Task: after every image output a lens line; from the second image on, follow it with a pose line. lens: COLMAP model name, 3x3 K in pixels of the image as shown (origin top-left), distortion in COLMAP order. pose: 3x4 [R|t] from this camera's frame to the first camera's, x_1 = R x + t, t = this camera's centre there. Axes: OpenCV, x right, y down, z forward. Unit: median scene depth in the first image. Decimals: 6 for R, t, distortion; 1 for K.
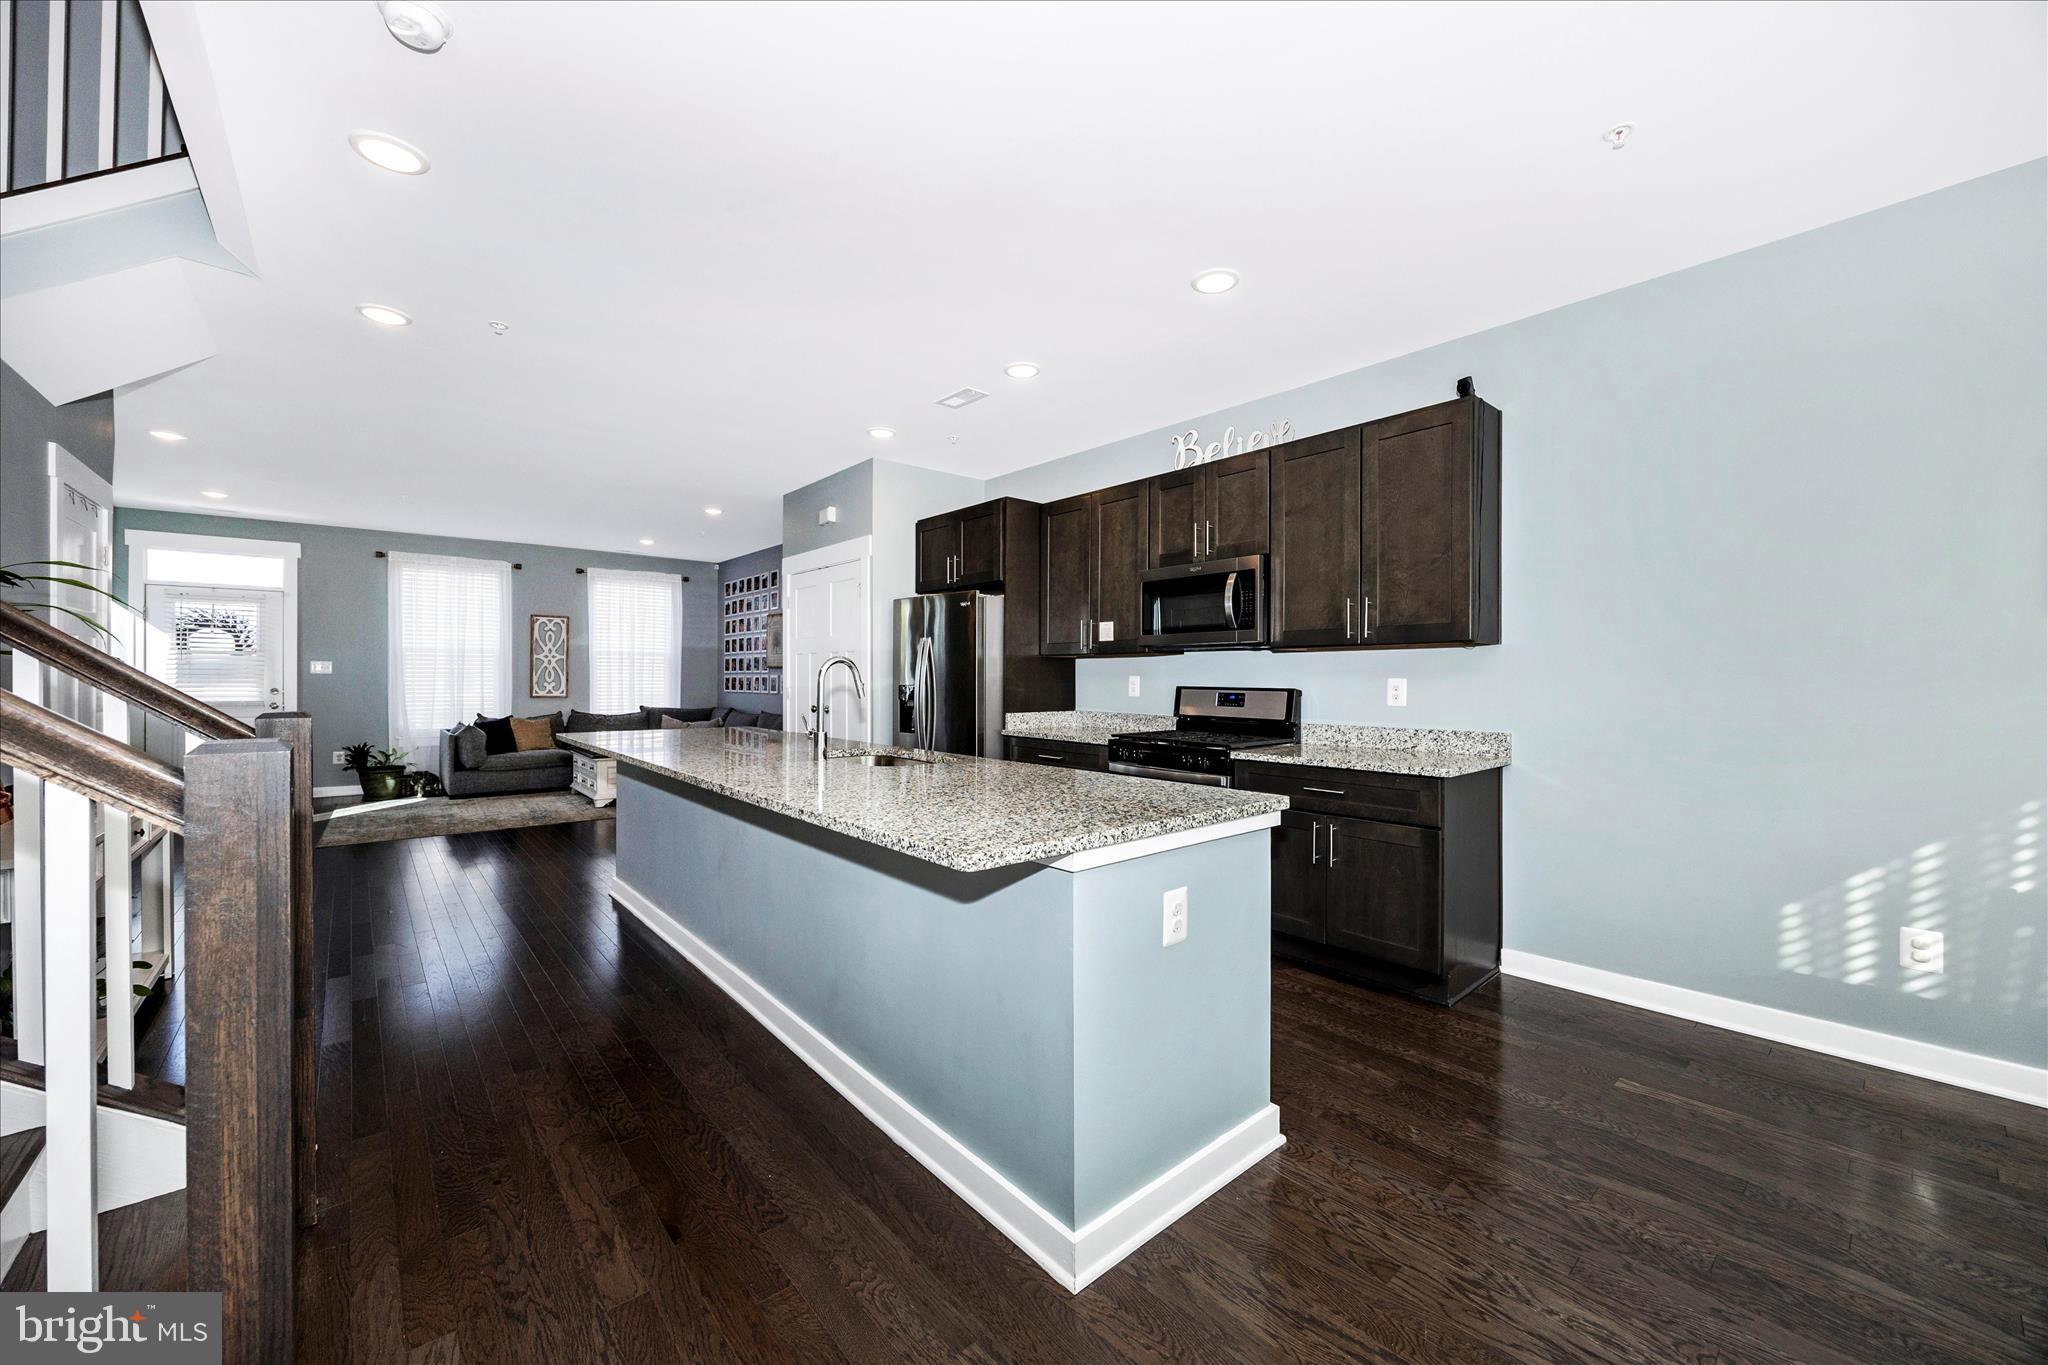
lens RADIAL K [[786.2, 0, 1047.1], [0, 786.2, 683.7], [0, 0, 1]] dist [-0.004845, 0.000467]
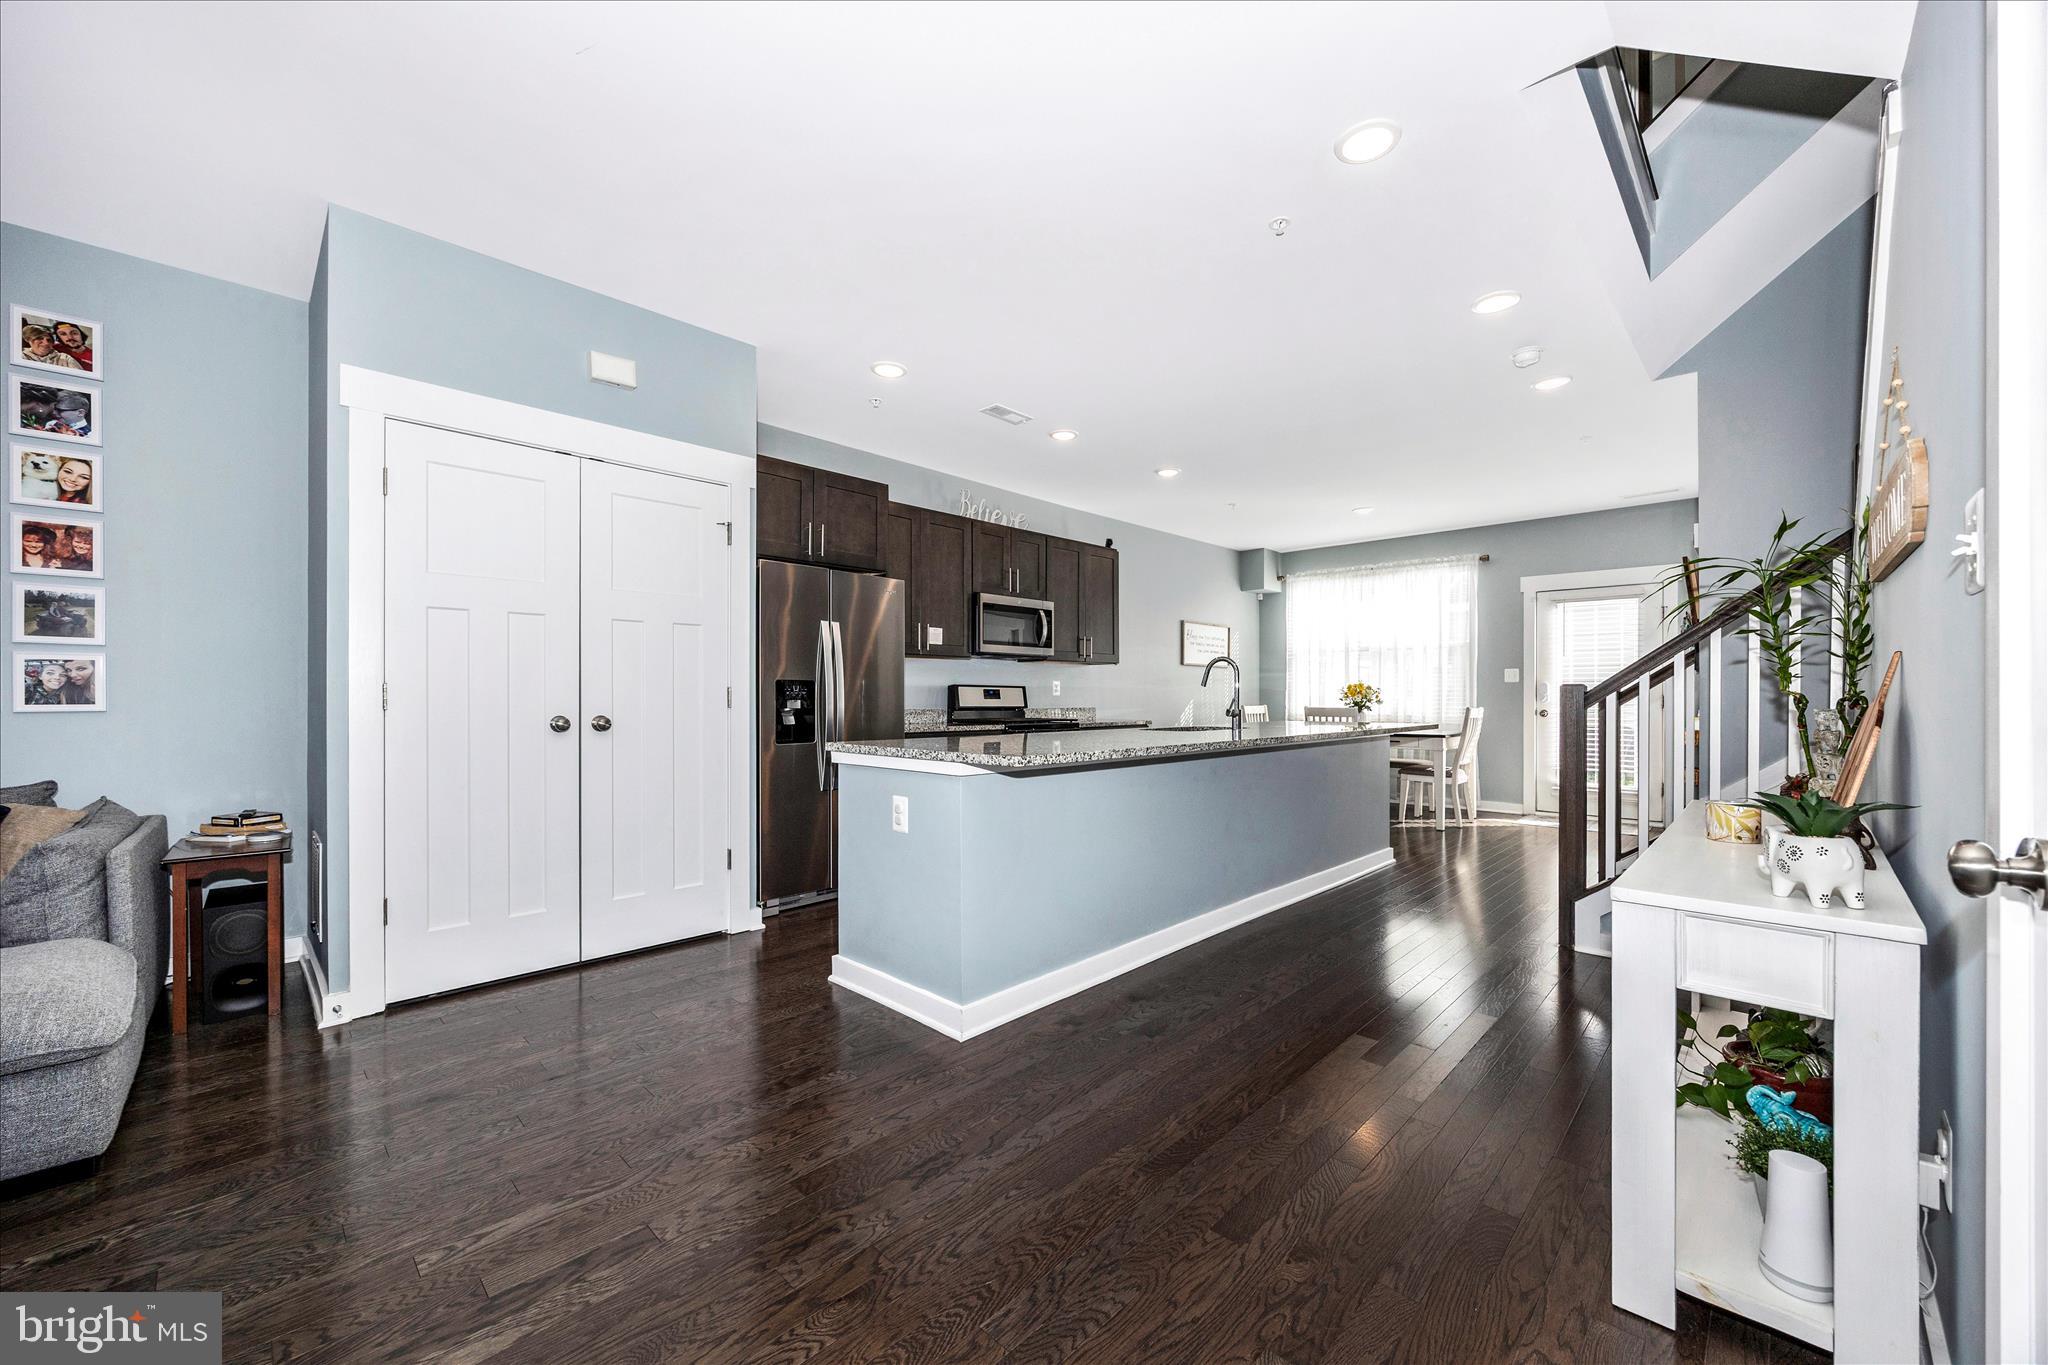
lens RADIAL K [[786.2, 0, 1025.0], [0, 786.2, 695.8], [0, 0, 1]] dist [-0.004845, 0.000467]
pose [[-0.076387, -0.001308, 0.997077, -1.099745], [0.007537, 0.999970, 0.001889, 0.020138], [-0.997050, 0.007659, -0.076375, 0.976138]]
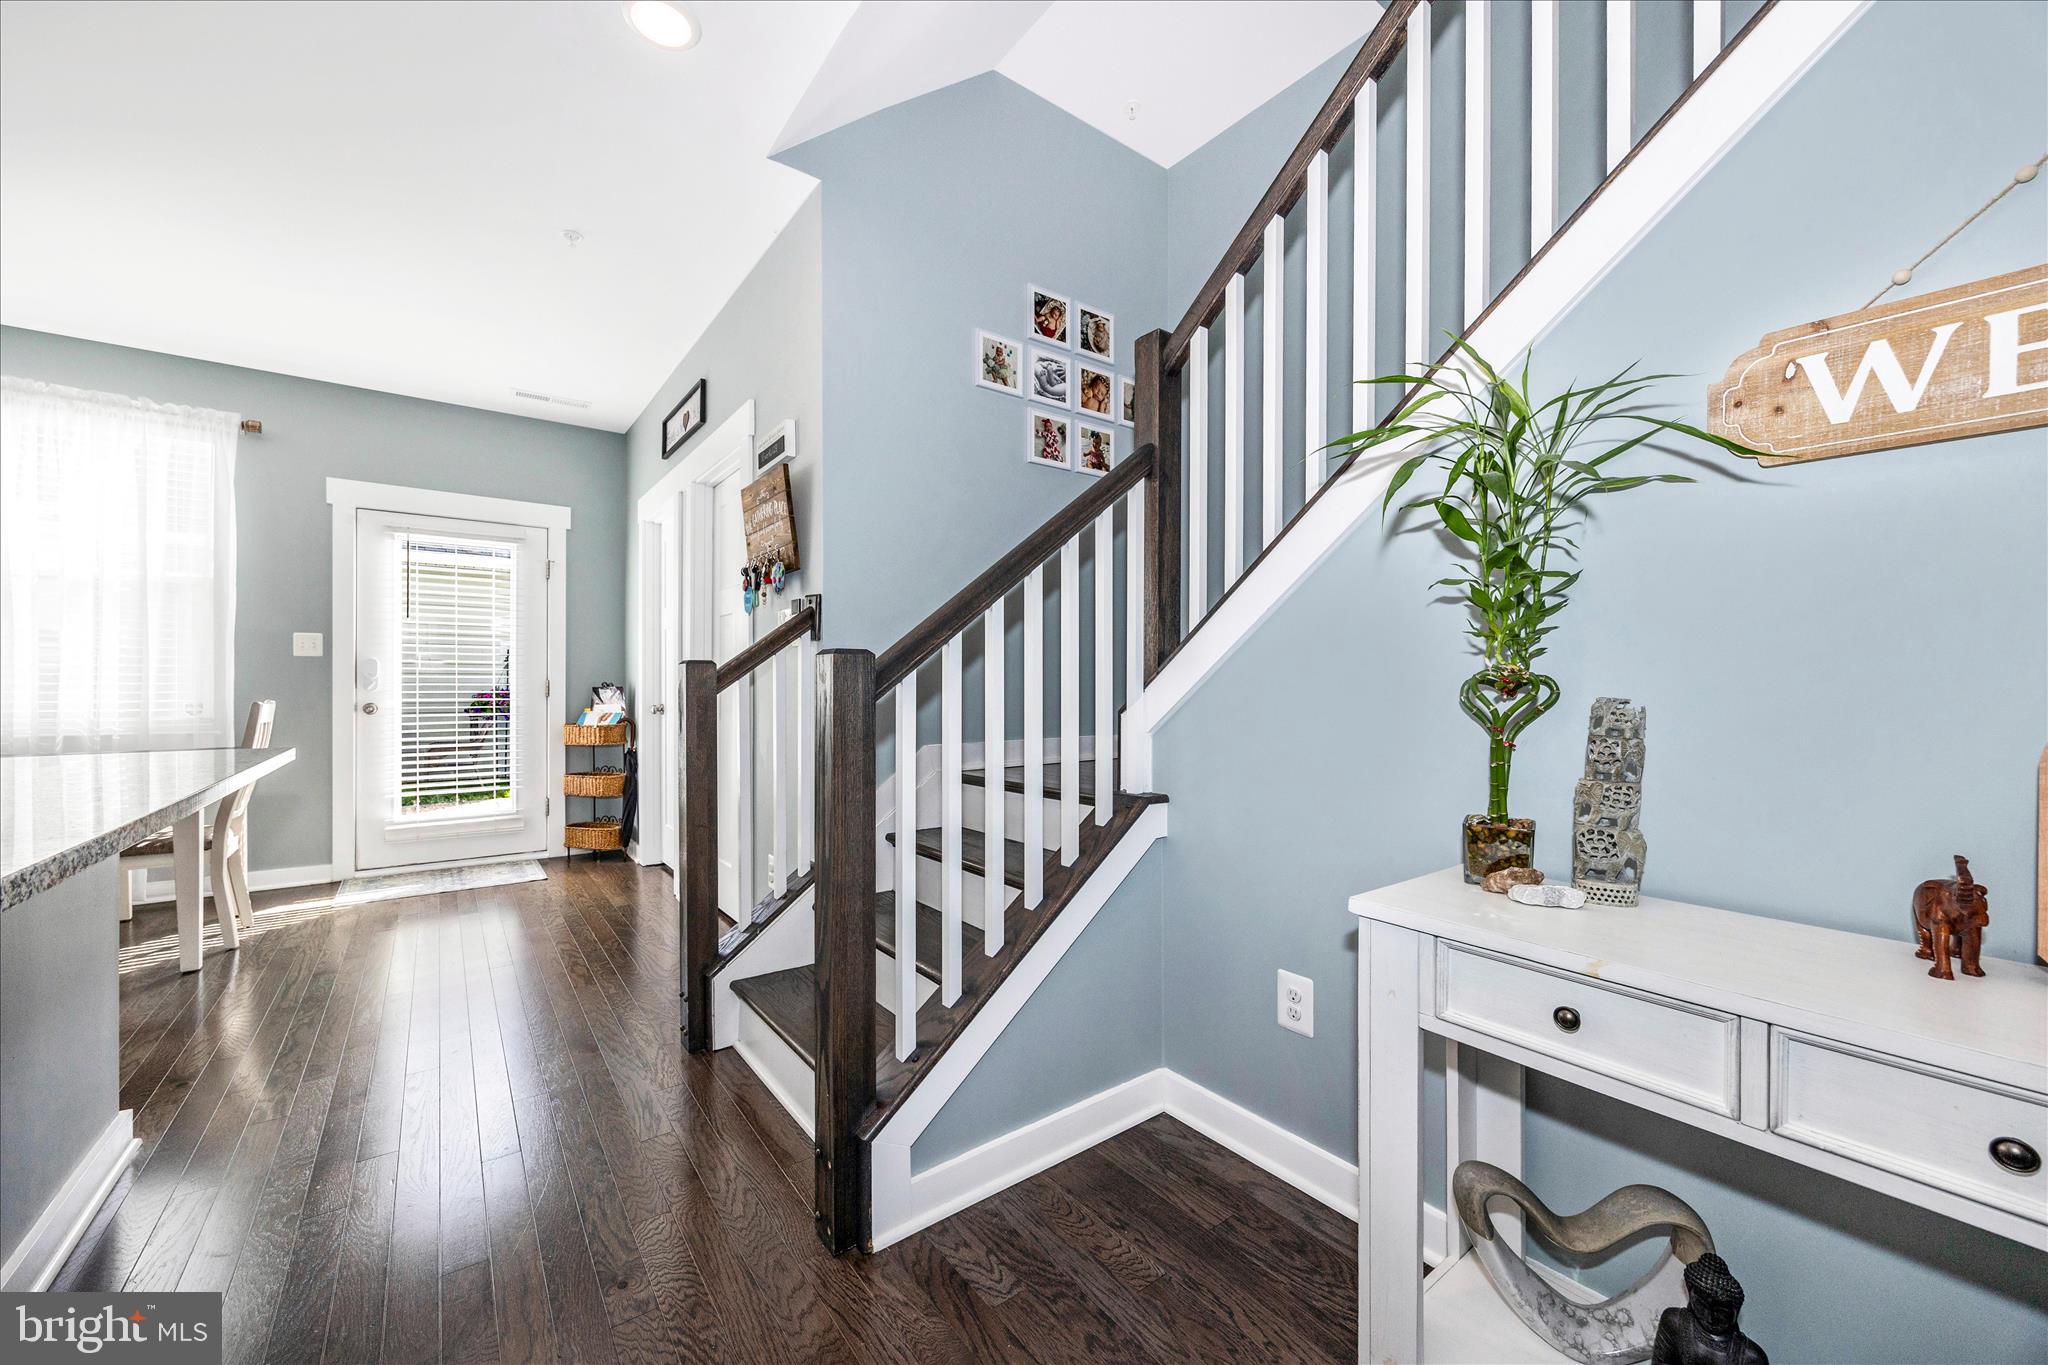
lens RADIAL K [[786.2, 0, 1038.0], [0, 786.2, 687.5], [0, 0, 1]] dist [-0.004845, 0.000467]
pose [[-0.997324, -0.003183, 0.073039, -0.488487], [-0.002223, 0.999910, 0.013230, 0.025579], [-0.073074, 0.013032, -0.997241, 0.718069]]
